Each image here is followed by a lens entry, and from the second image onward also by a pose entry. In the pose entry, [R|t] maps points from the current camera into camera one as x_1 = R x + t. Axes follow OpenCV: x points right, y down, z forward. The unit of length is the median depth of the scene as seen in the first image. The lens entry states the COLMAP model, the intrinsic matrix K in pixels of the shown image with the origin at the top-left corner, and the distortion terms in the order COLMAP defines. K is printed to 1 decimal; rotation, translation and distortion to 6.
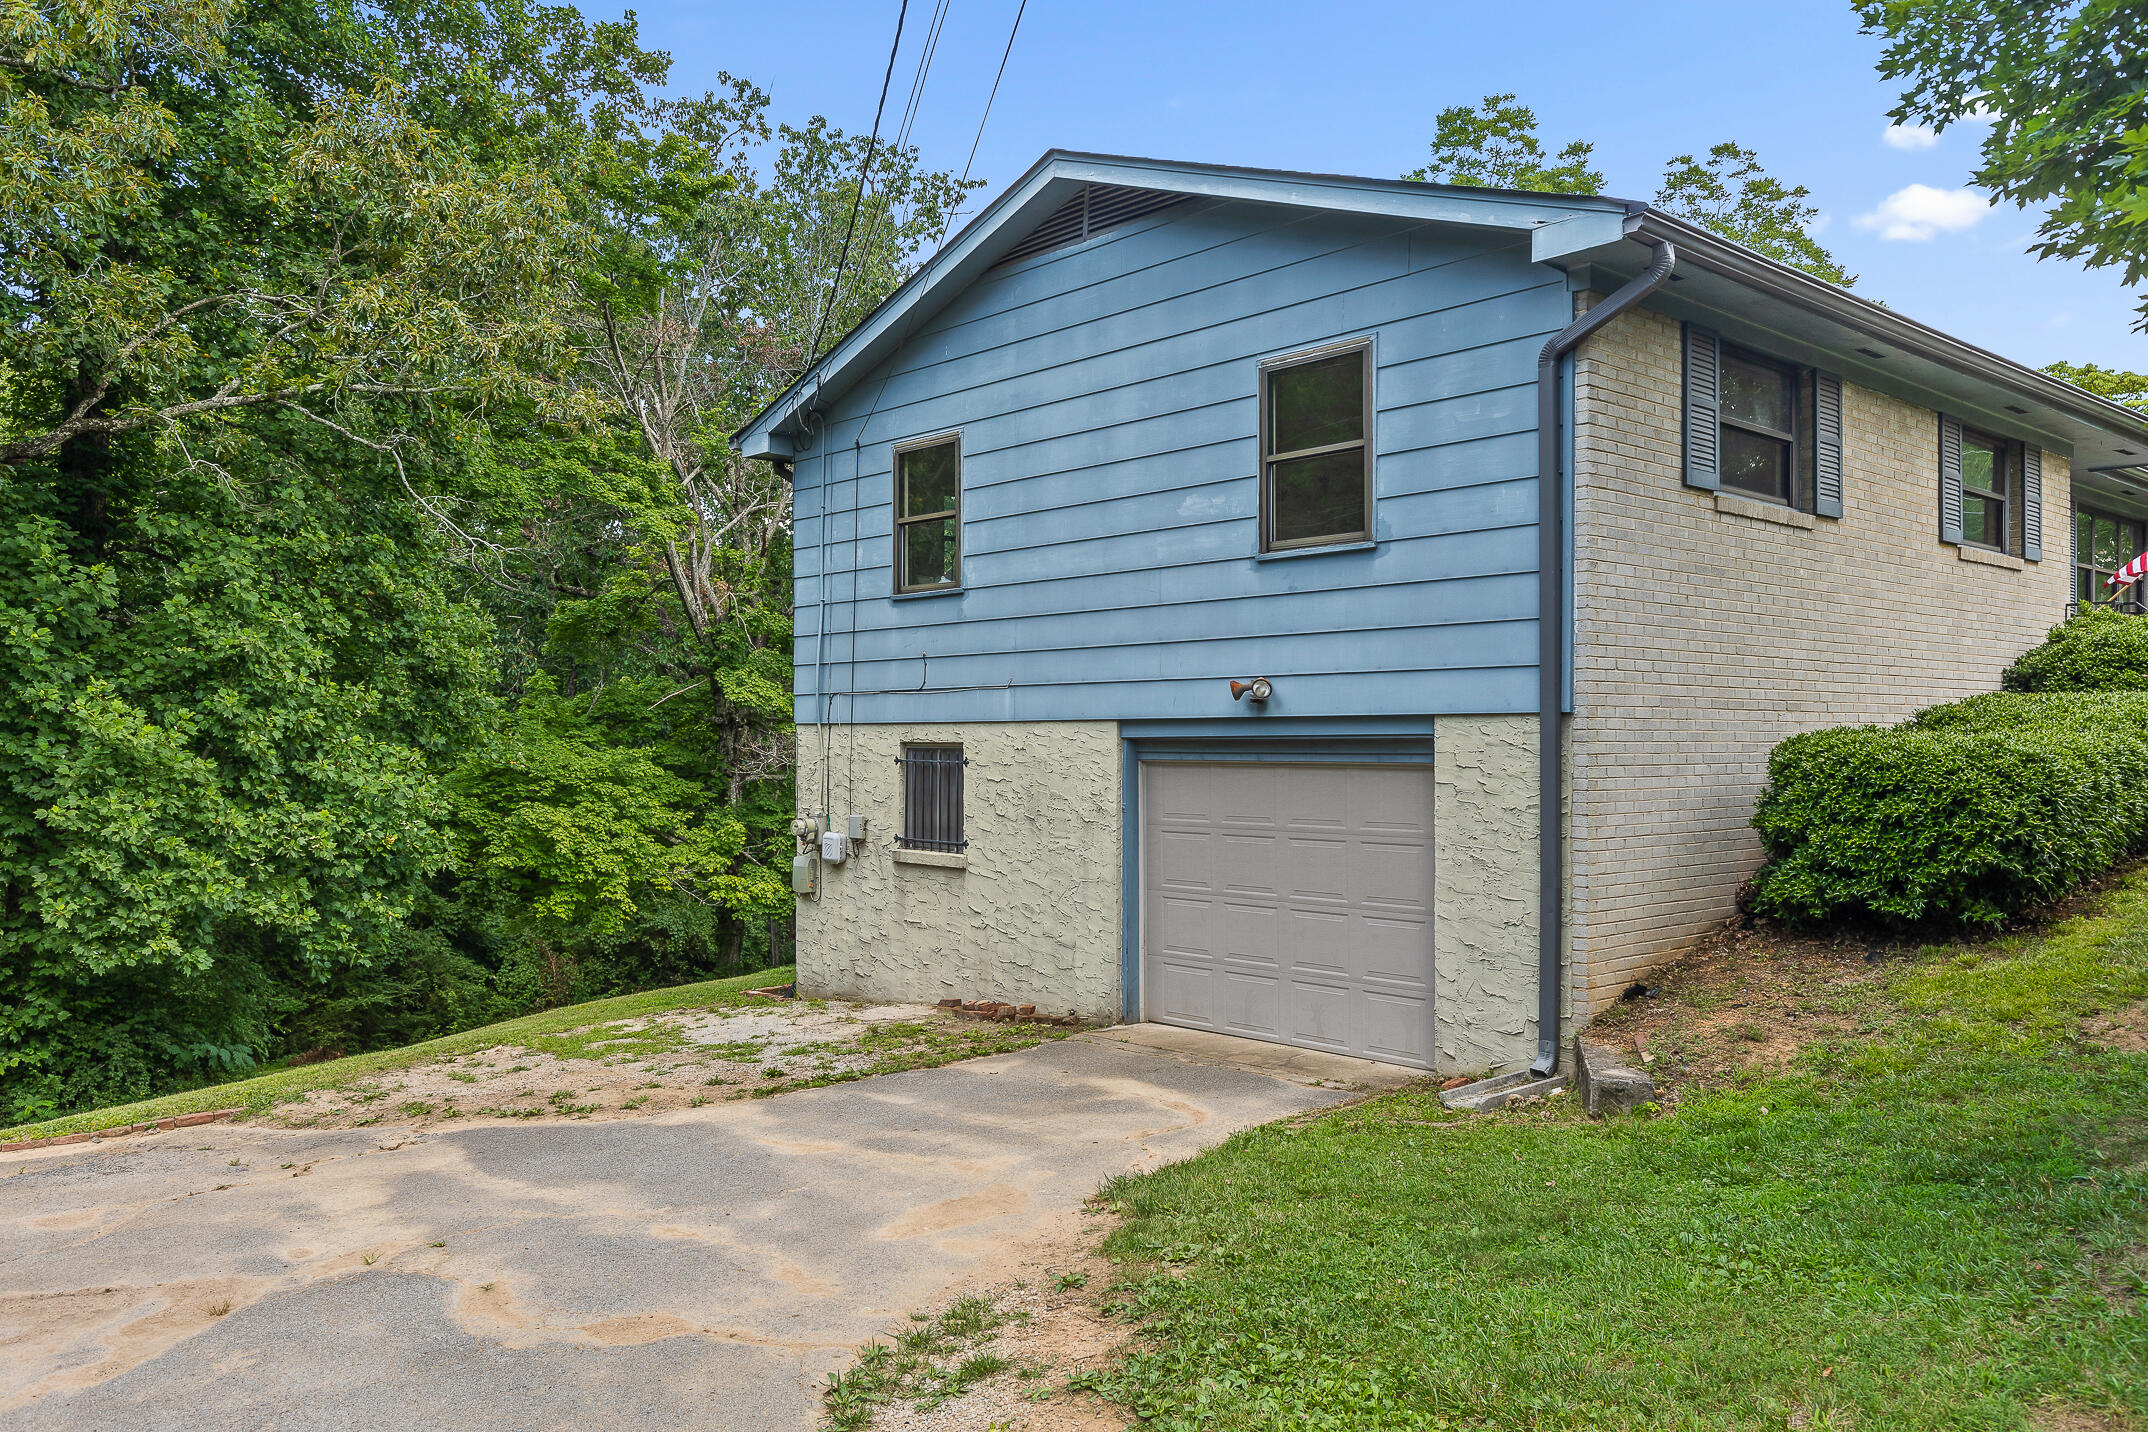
lens RADIAL K [[1640.9, 0, 1074.0], [0, 1640.9, 716.0], [0, 0, 1]] dist [0.007304, -0.001782]
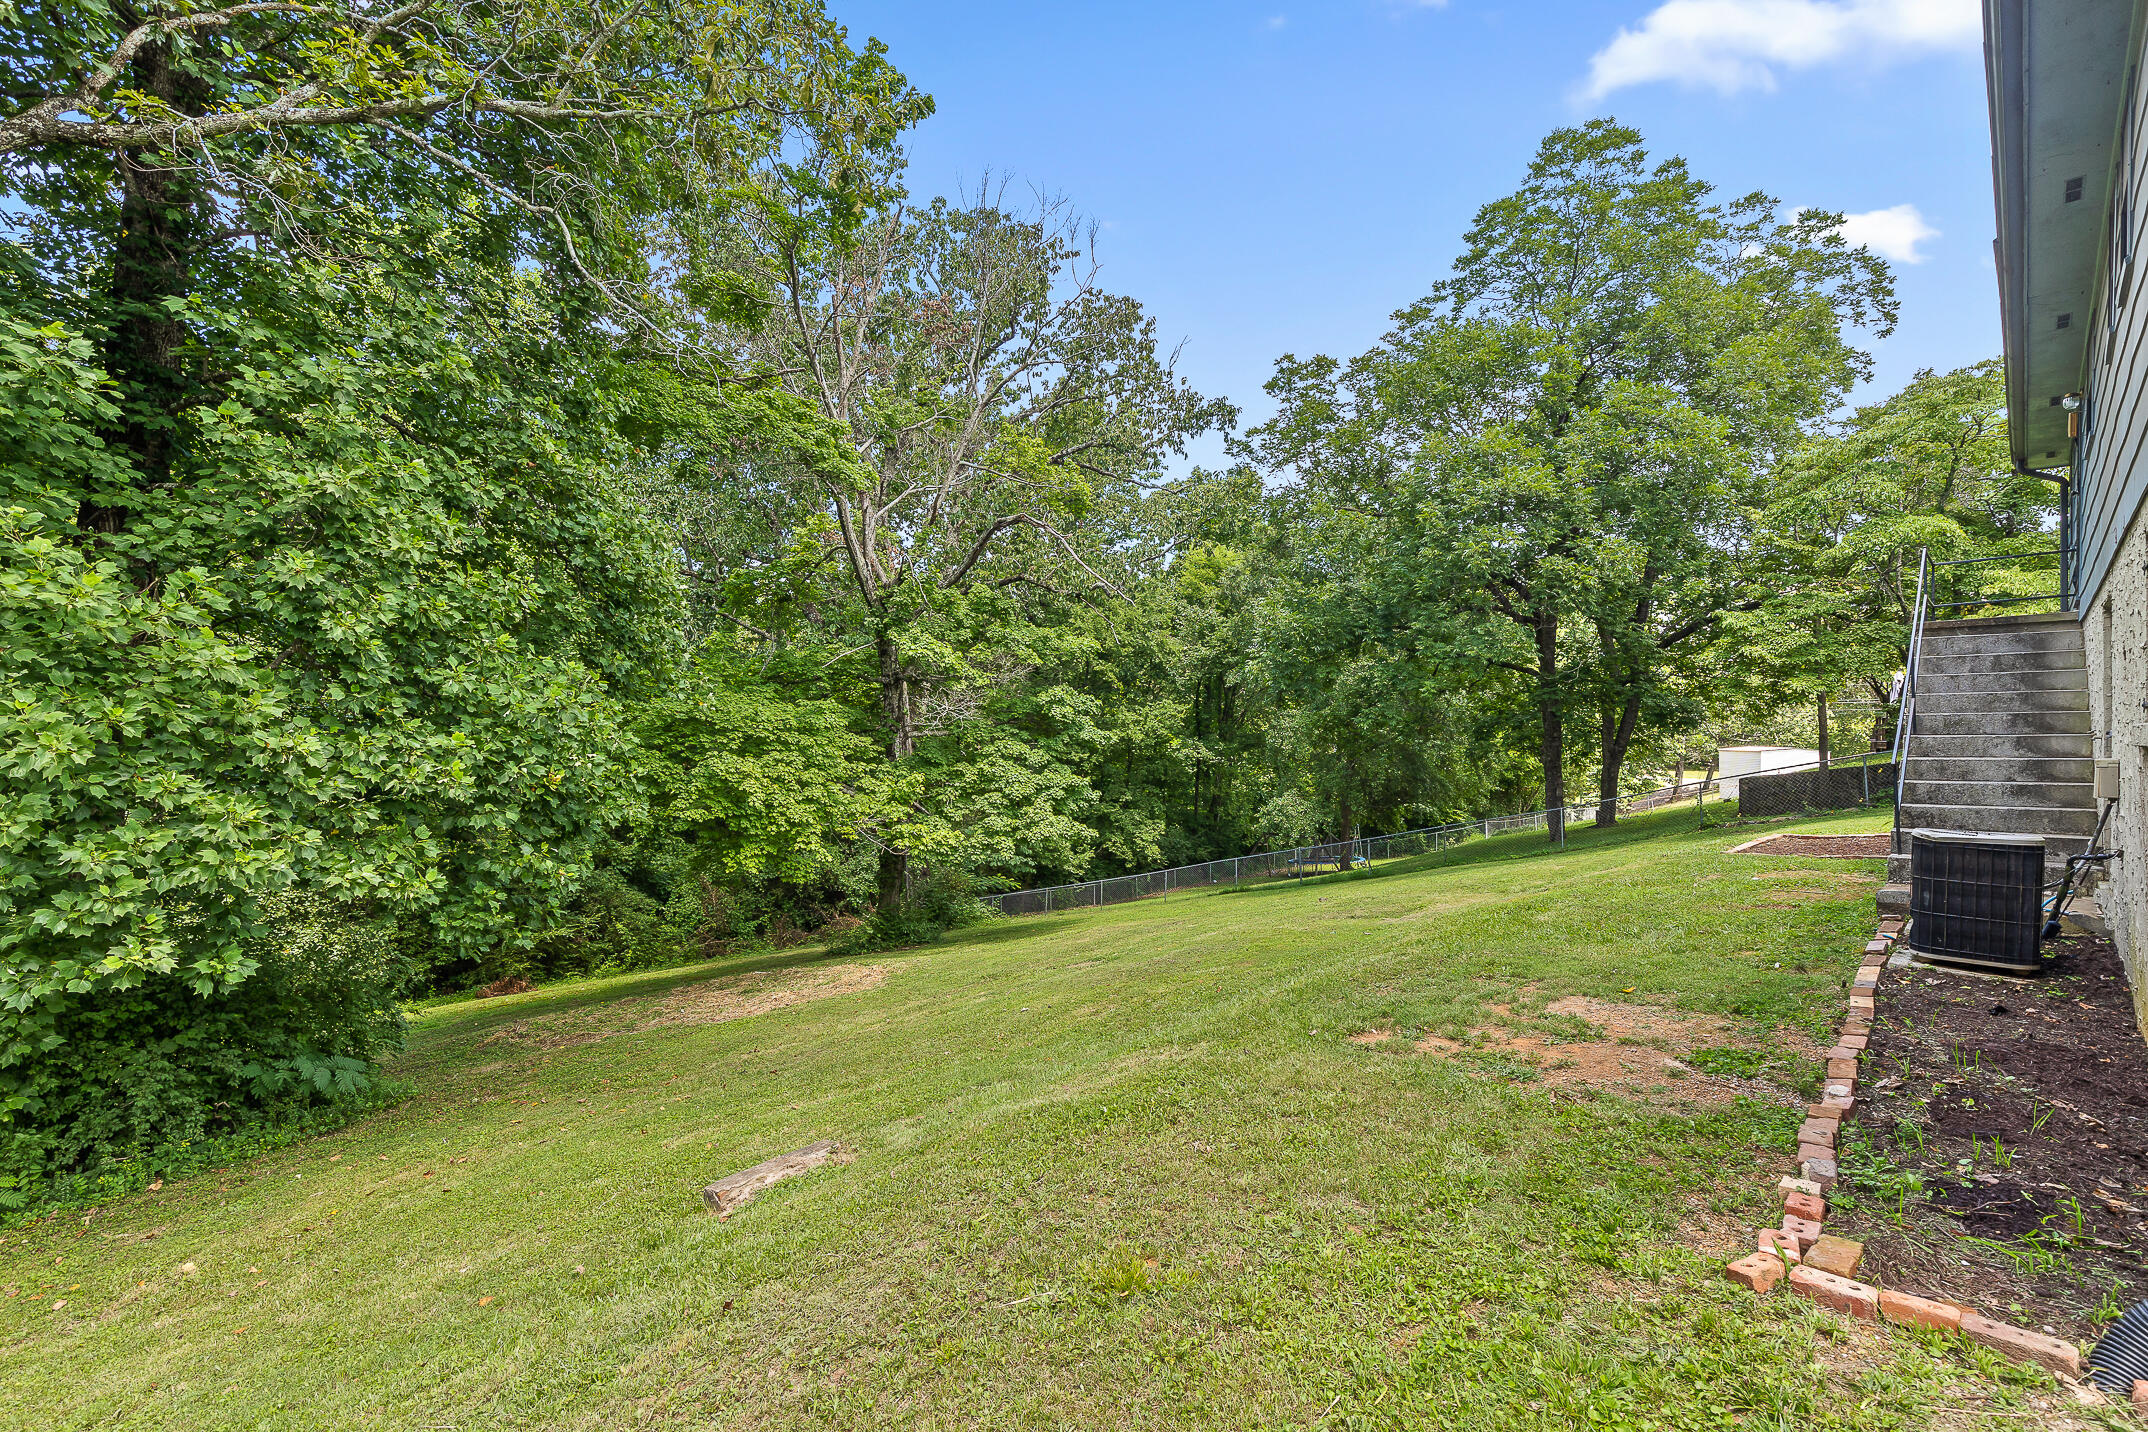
lens RADIAL K [[992.9, 0, 1074.0], [0, 992.9, 716.0], [0, 0, 1]] dist [-0.001414, -0.000028]
pose [[0.998033, -0.005885, 0.062412, -0.191336], [0.006641, 0.999907, -0.011912, 0.049454], [-0.062336, 0.012303, 0.997979, 0.488943]]
